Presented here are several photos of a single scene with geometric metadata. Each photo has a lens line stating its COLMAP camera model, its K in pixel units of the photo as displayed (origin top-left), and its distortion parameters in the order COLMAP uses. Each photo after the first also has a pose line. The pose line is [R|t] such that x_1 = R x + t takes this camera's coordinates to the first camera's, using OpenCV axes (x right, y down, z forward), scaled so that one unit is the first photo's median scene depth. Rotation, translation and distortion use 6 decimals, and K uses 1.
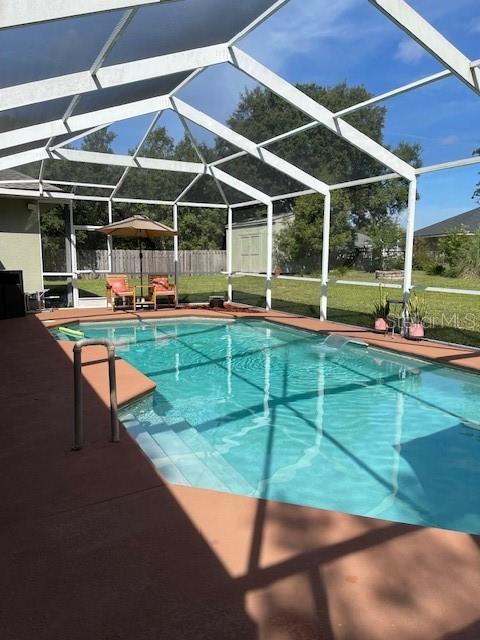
lens RADIAL K [[478.7, 0, 240.0], [0, 478.7, 320.0], [0, 0, 1]] dist [0.032729, -0.002540]
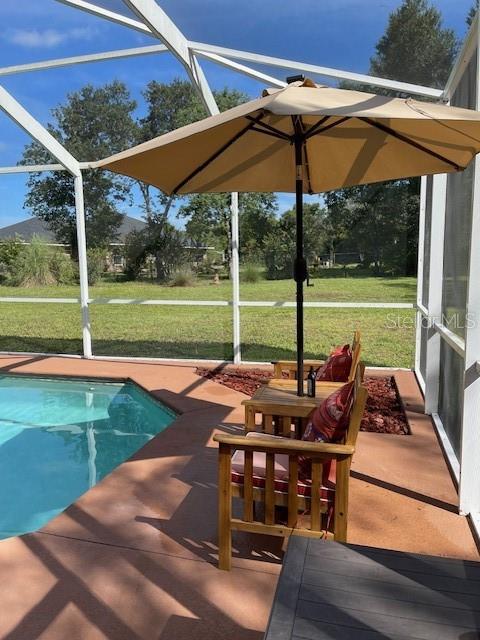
lens RADIAL K [[508.2, 0, 239.8], [0, 508.2, 329.0], [0, 0, 1]] dist [0.035386, -0.000737]
pose [[0.717010, -0.106366, 0.688900, -0.153728], [0.111472, 0.993067, 0.037309, -0.040357], [-0.688092, 0.050042, 0.723896, 0.286852]]
